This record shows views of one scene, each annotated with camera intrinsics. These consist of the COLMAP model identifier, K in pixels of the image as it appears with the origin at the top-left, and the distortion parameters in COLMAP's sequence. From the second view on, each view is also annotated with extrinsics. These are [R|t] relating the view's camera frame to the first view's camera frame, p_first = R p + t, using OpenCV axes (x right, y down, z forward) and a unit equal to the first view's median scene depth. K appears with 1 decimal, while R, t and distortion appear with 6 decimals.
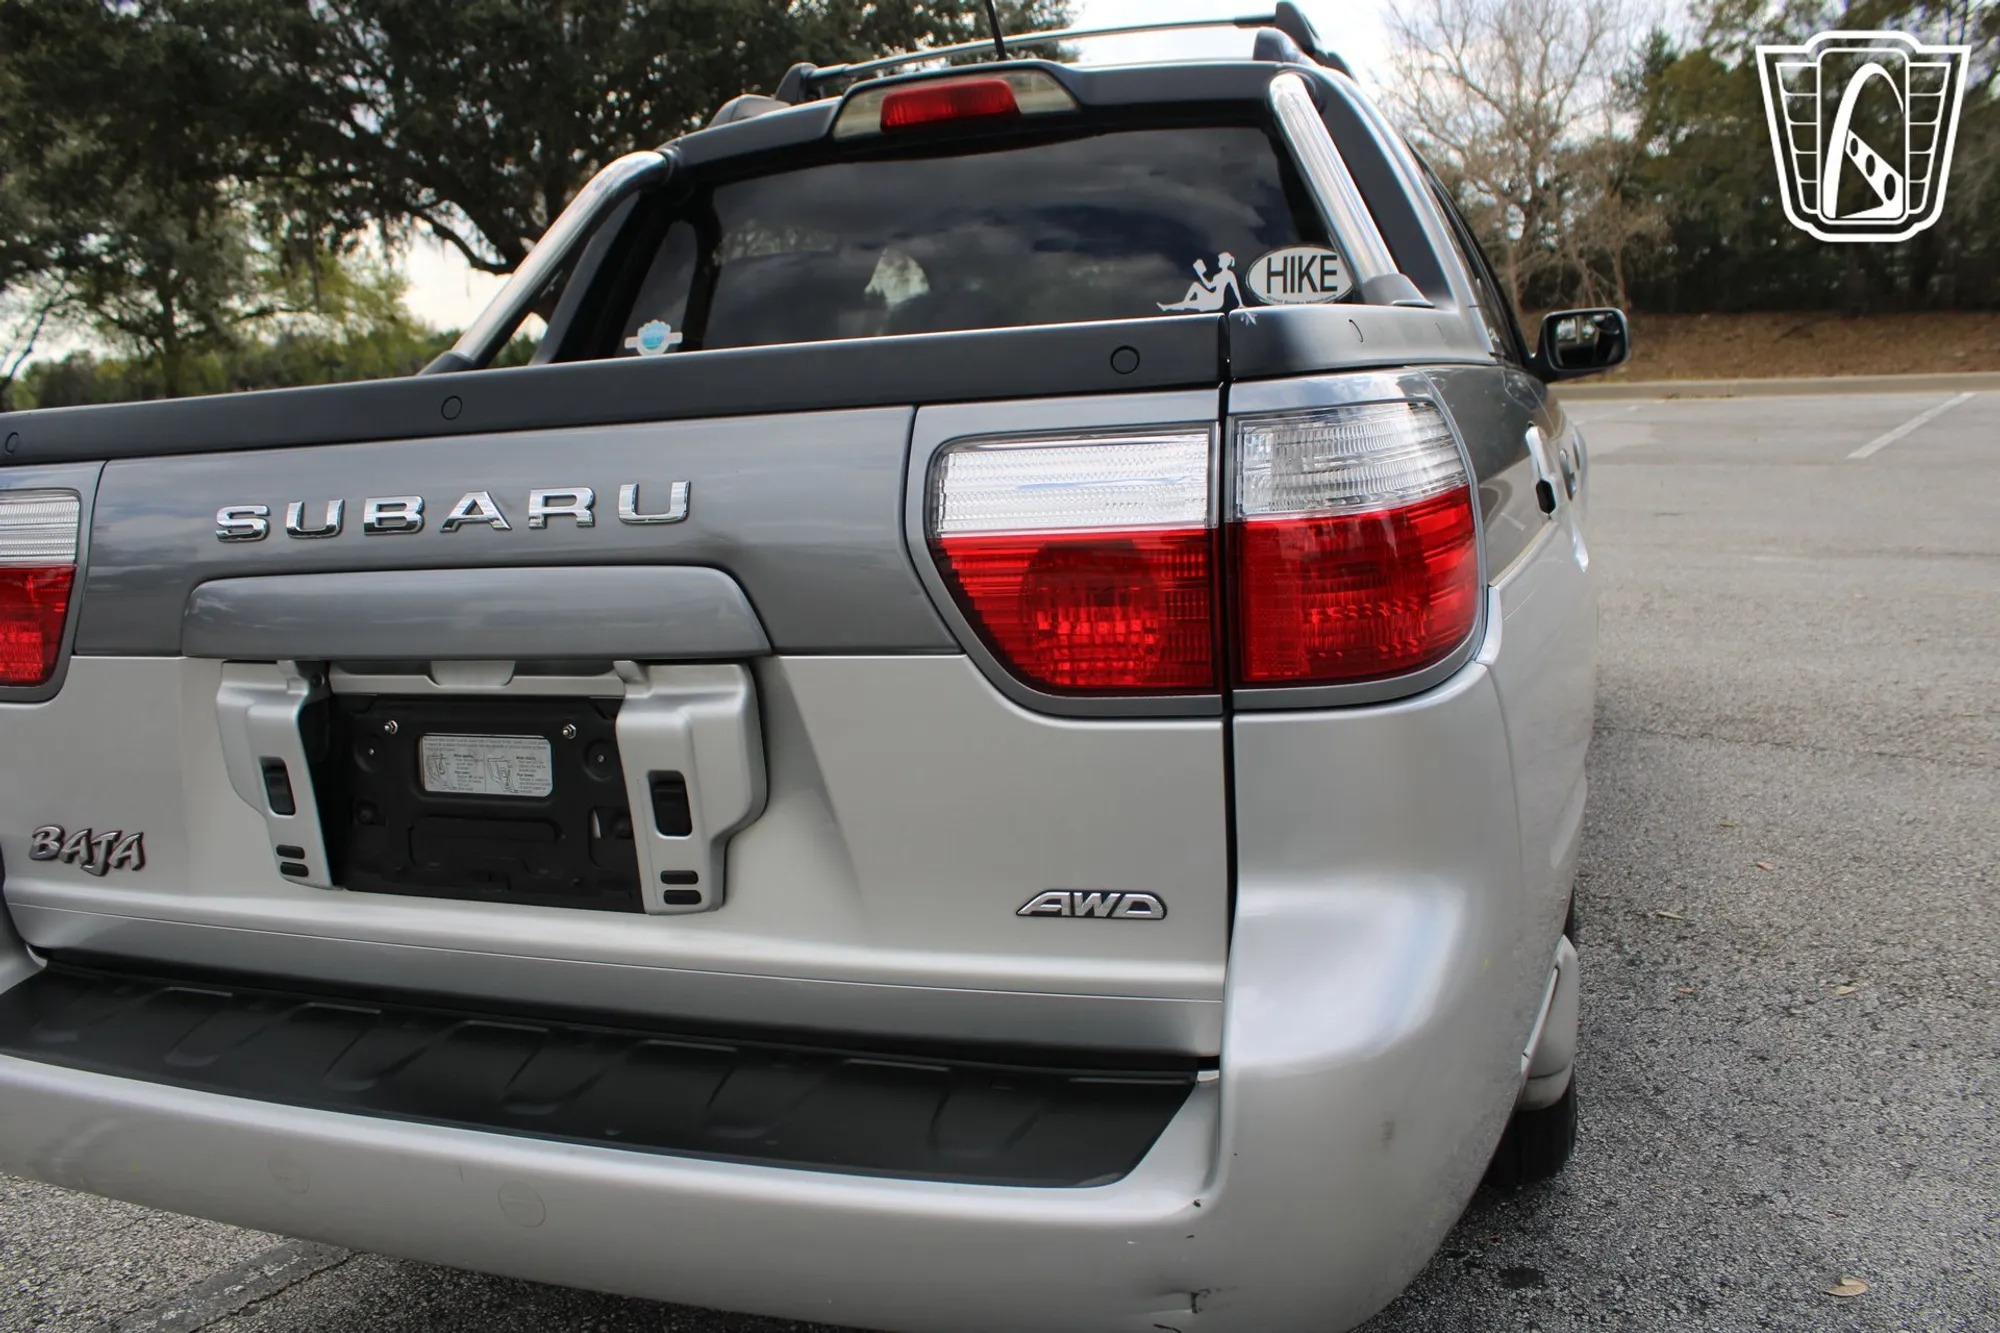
lens RADIAL K [[1630.7, 0, 989.0], [0, 1630.7, 652.6], [0, 0, 1]] dist [-0.134145, 0.098487]
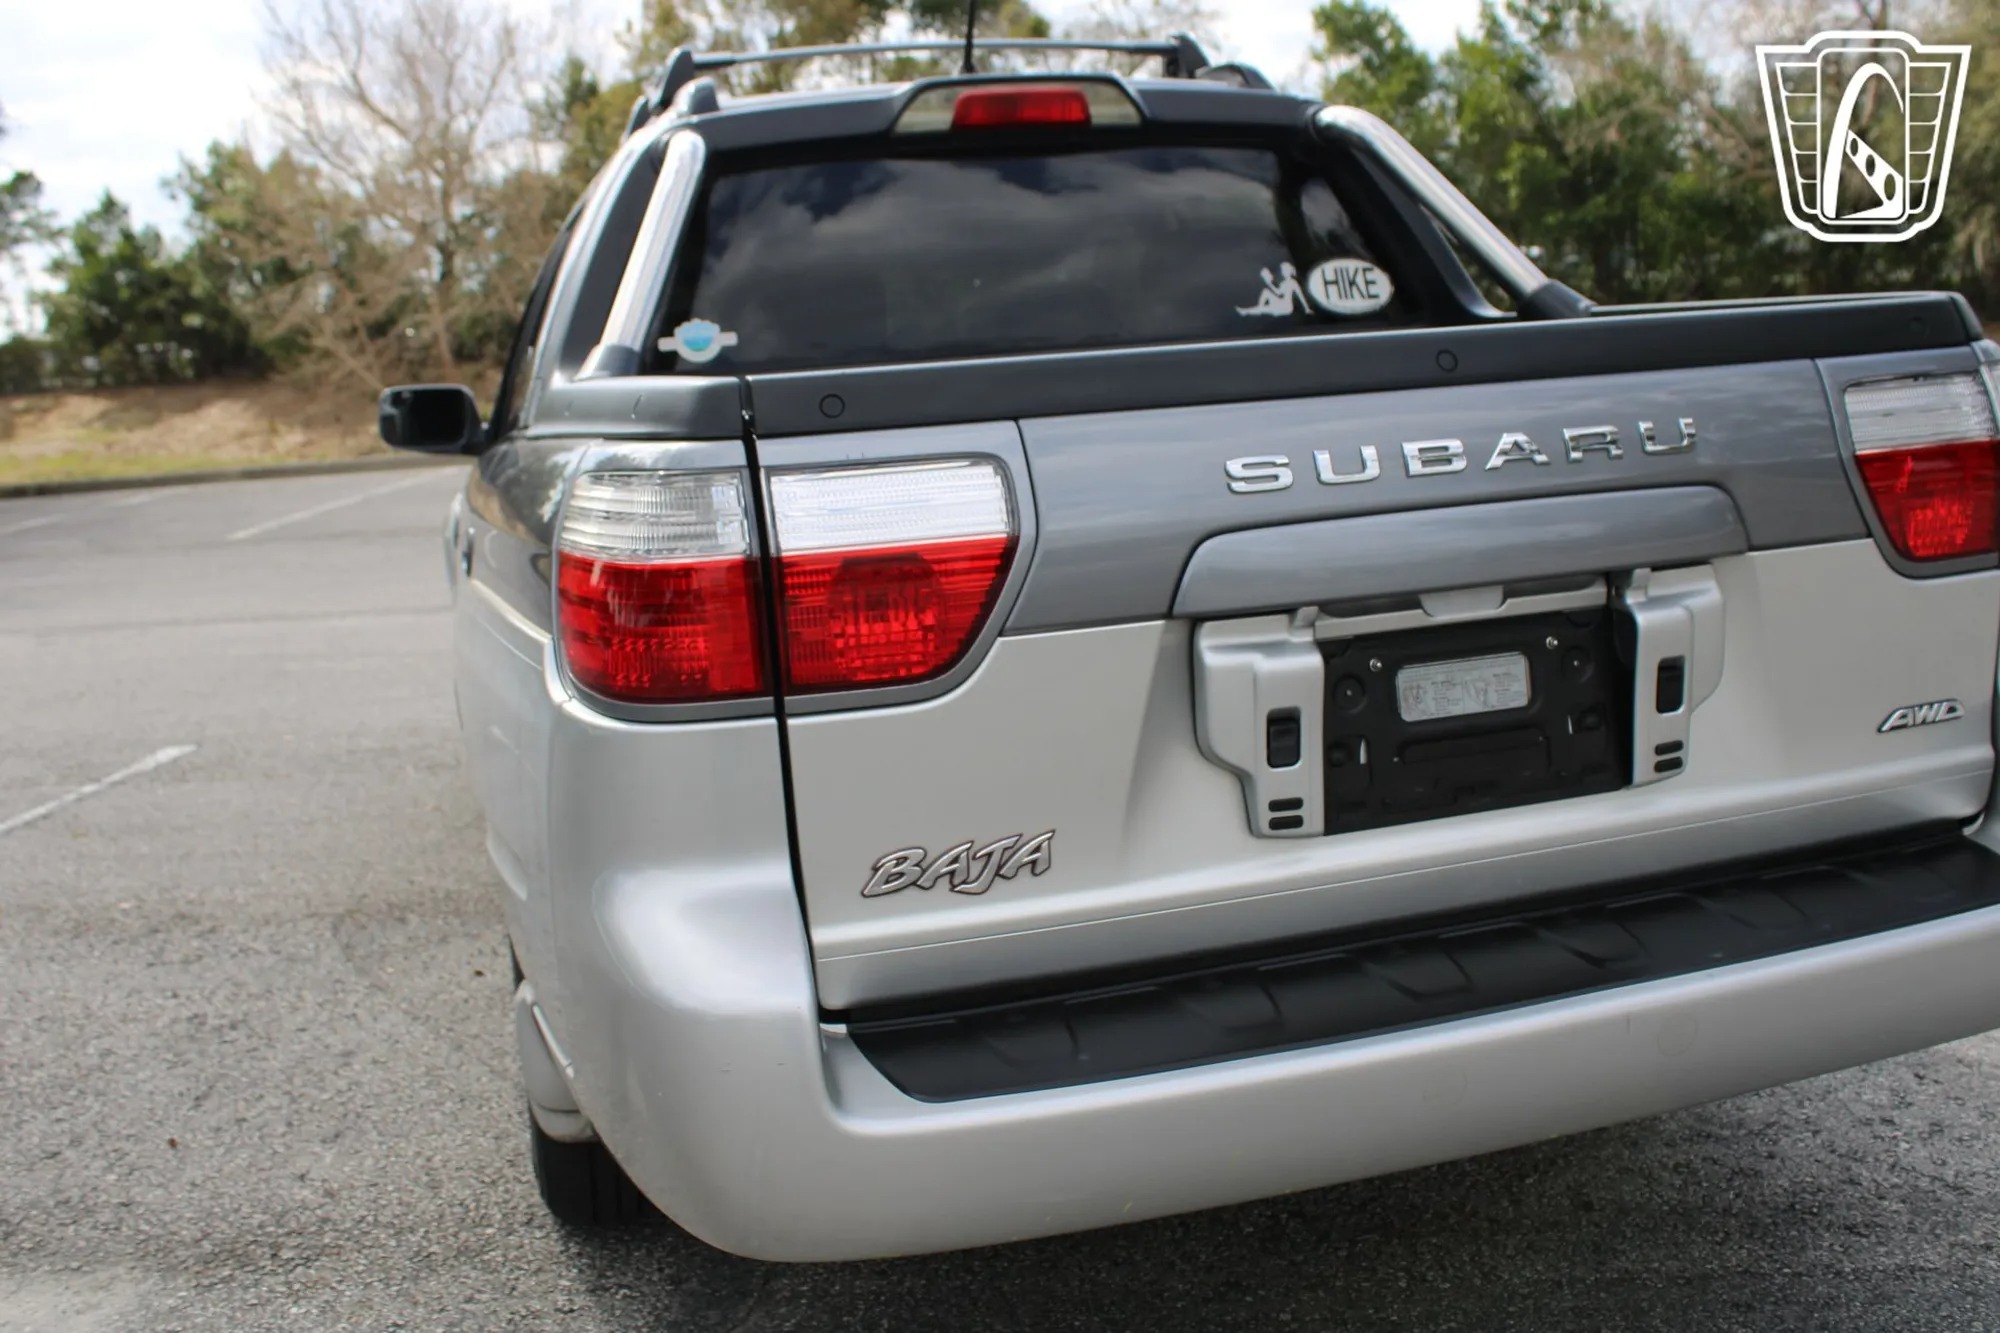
lens RADIAL K [[1883.0, 0, 1010.5], [0, 1883.0, 646.7], [0, 0, 1]] dist [-0.080863, 0.000000]
pose [[0.809741, -0.084961, 0.580604, -1.171880], [0.120077, 0.992516, -0.022229, 0.030444], [-0.574370, 0.087717, 0.813882, 0.124019]]
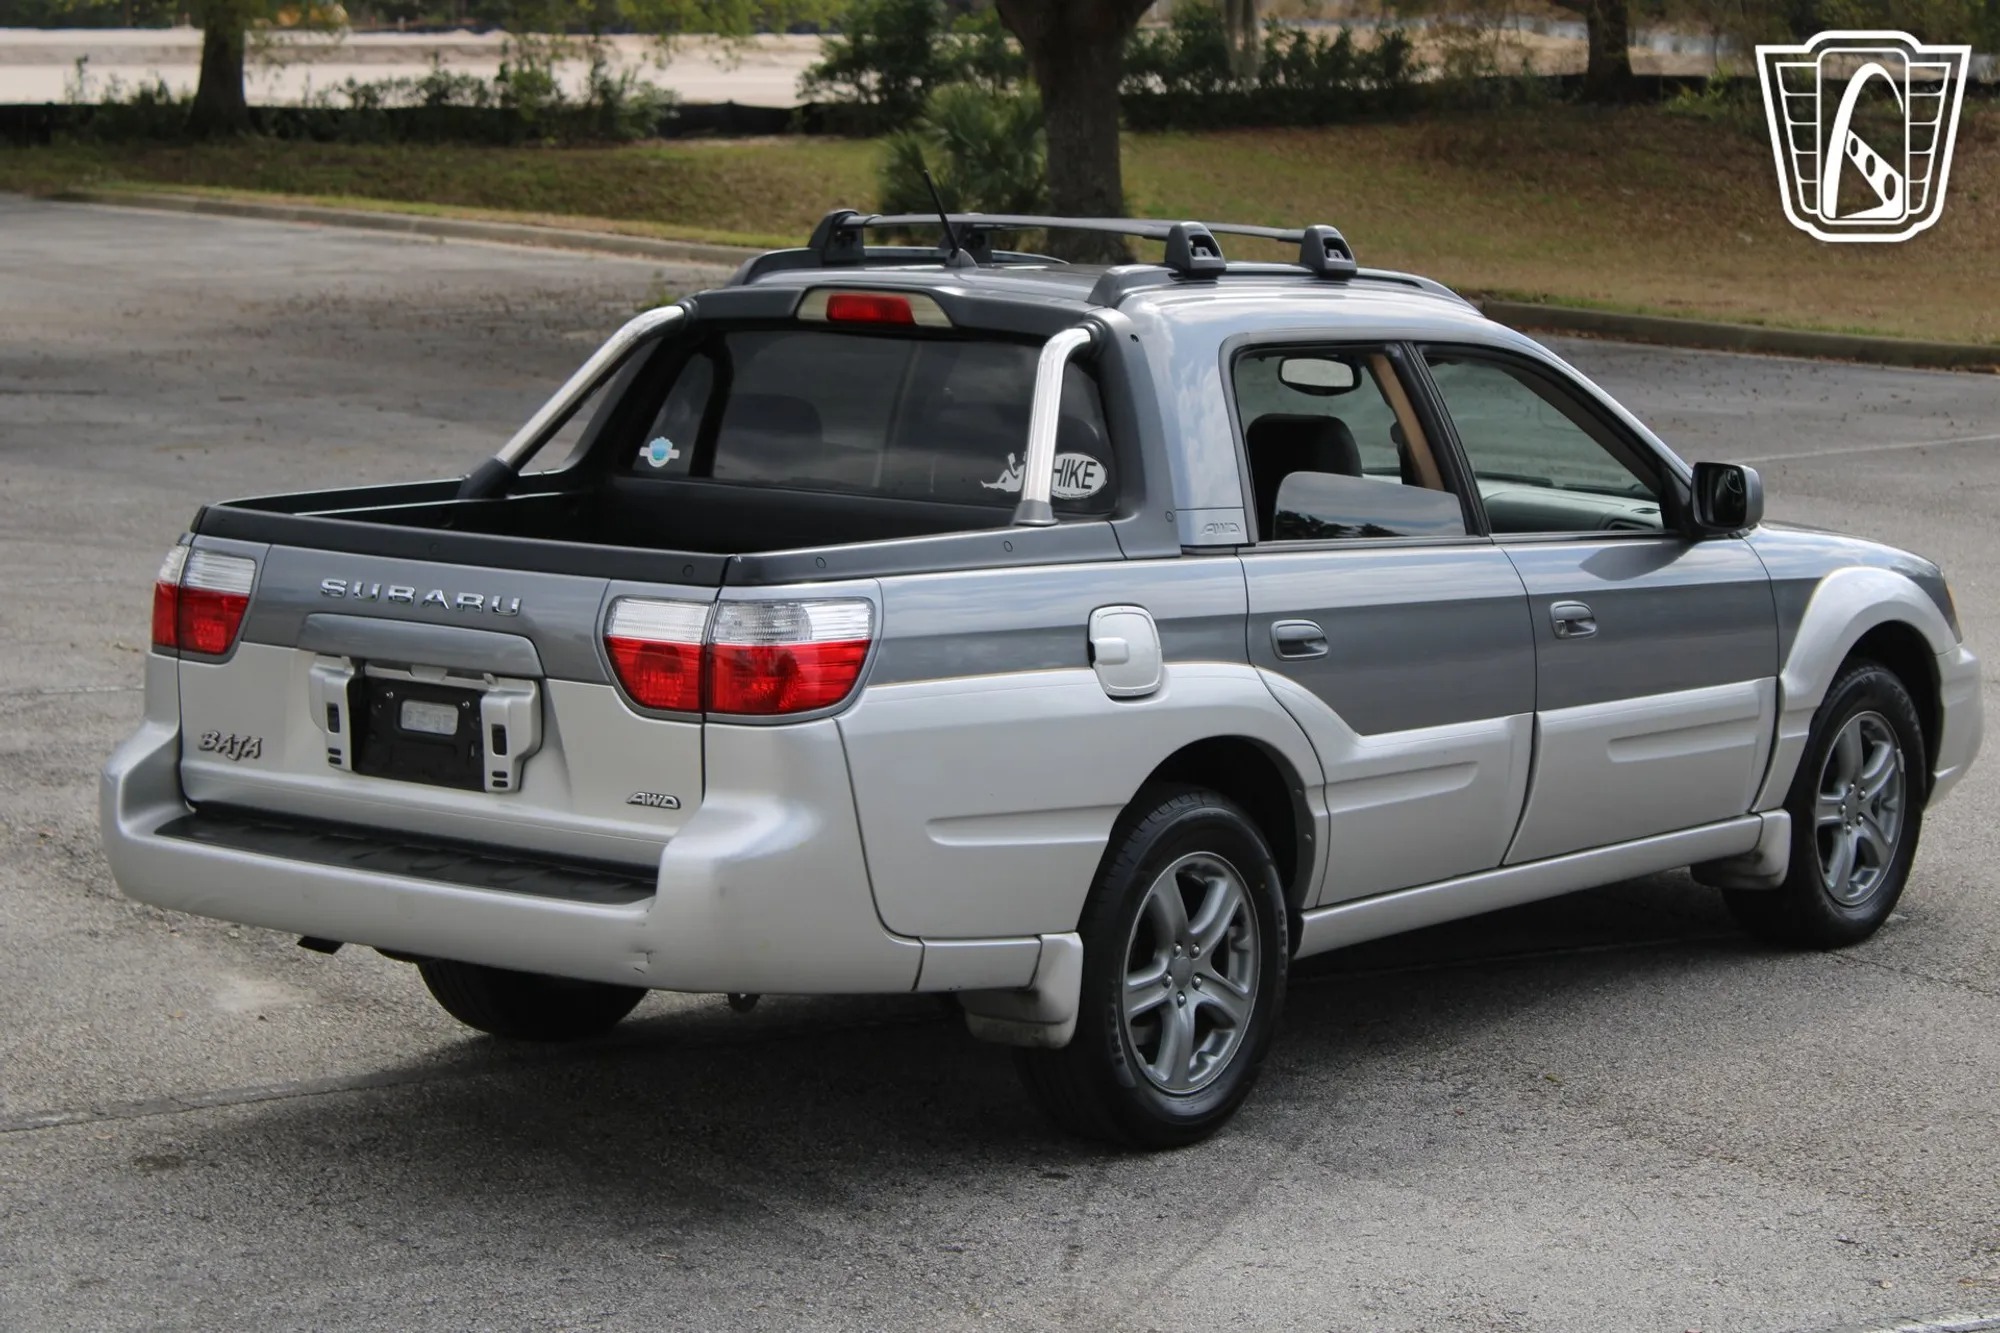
lens RADIAL K [[4623.1, 0, 1005.0], [0, 4623.1, 671.8], [0, 0, 1]] dist [0.170302, 0.000000]
pose [[0.951206, 0.118277, -0.284989, 1.896865], [-0.131368, 0.990961, -0.027195, 0.068869], [0.279196, 0.063307, 0.958145, -4.107119]]
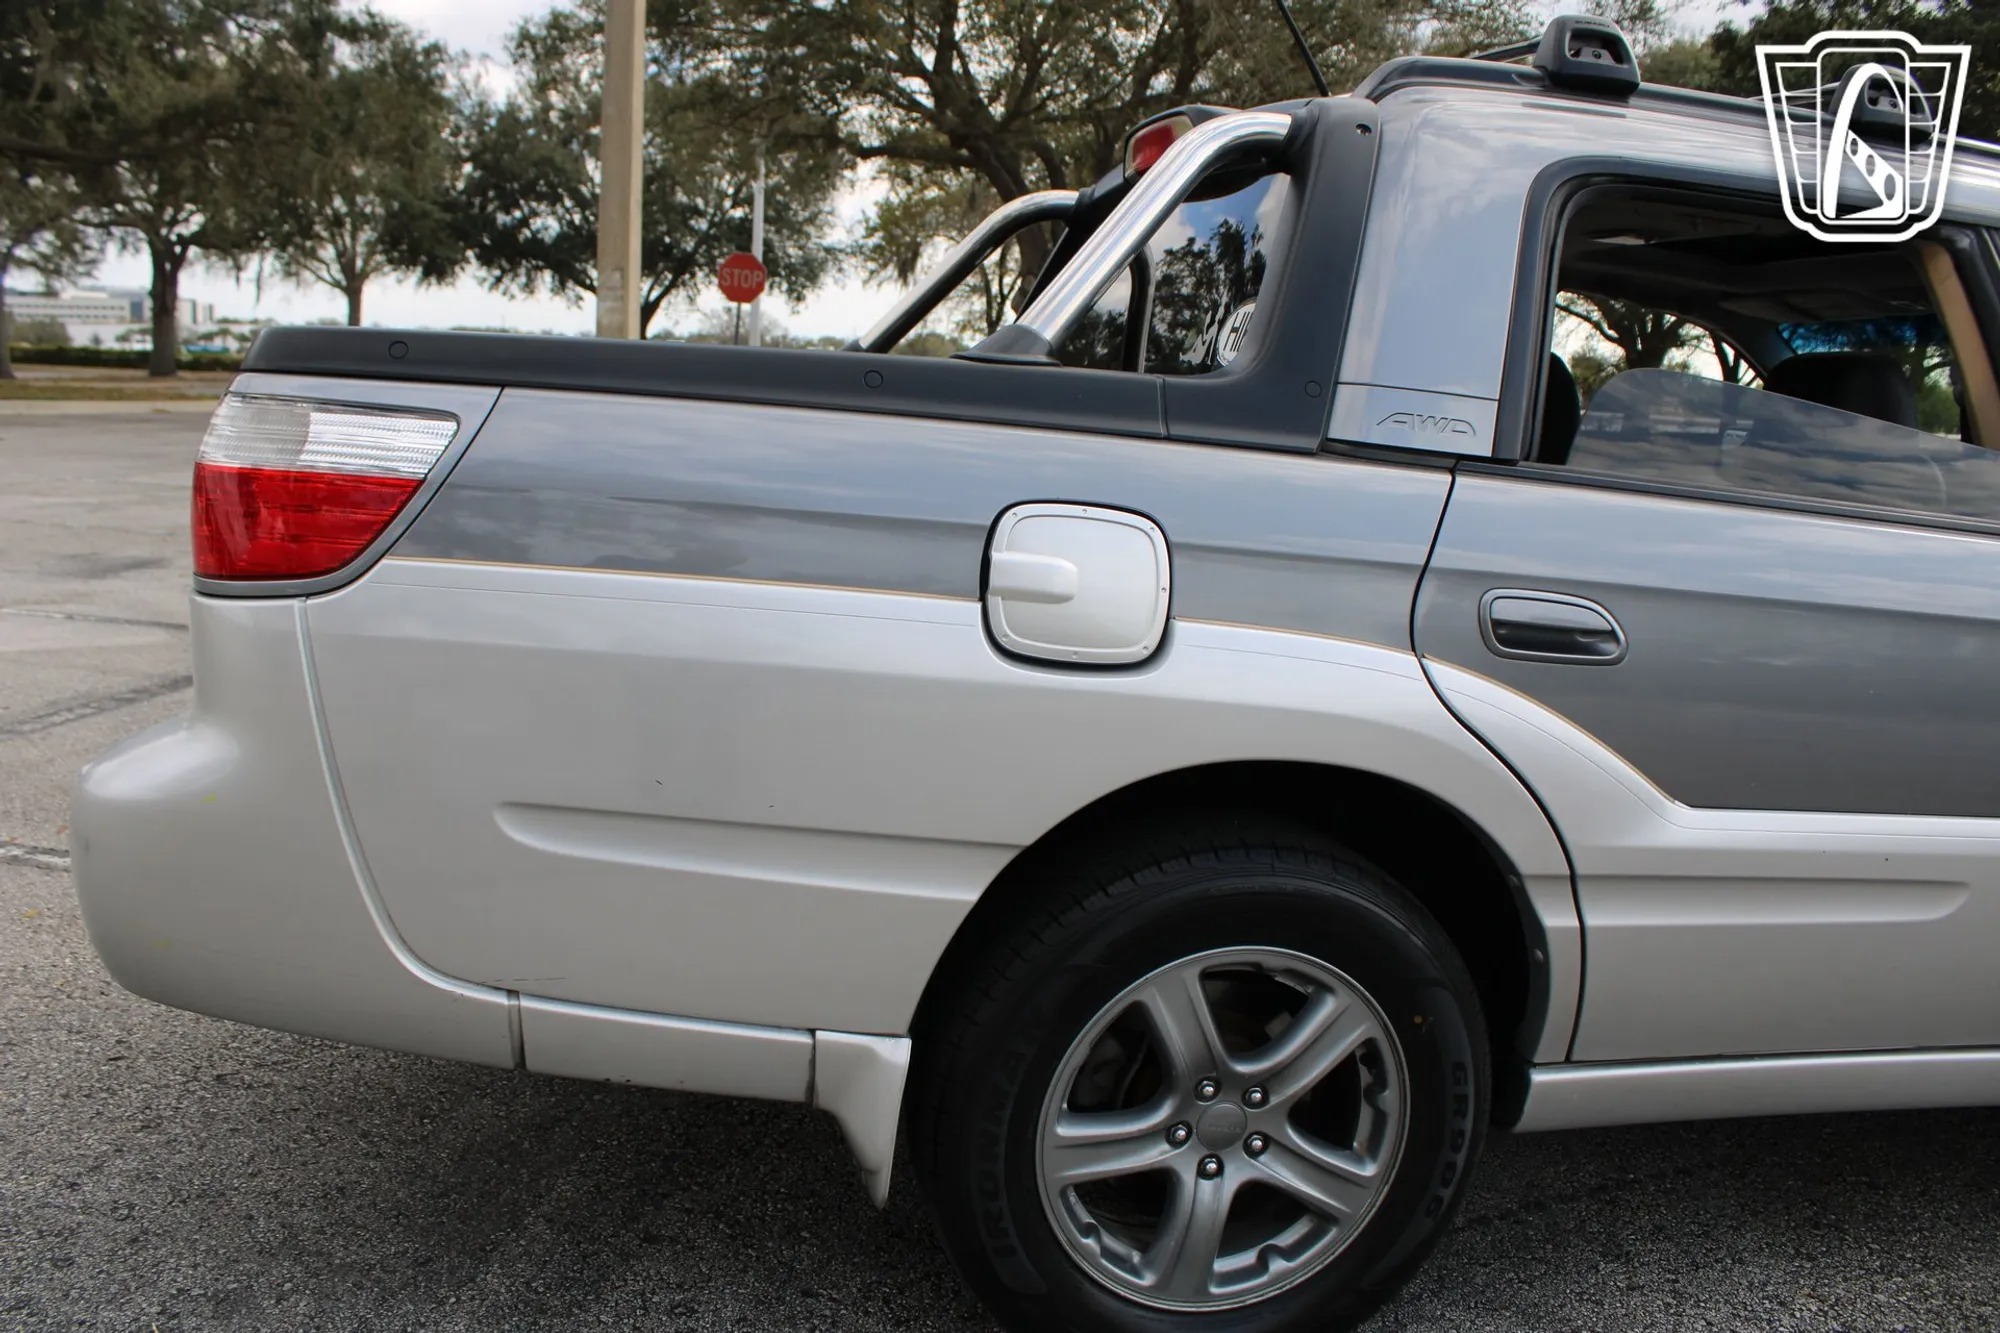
lens RADIAL K [[1572.0, 0, 997.8], [0, 1572.0, 648.5], [0, 0, 1]] dist [-0.093024, 0.012545]
pose [[0.515870, 0.239829, -0.822411, 1.320798], [-0.250495, 0.960284, 0.122908, -0.203373], [0.819225, 0.142605, 0.555458, 0.622978]]
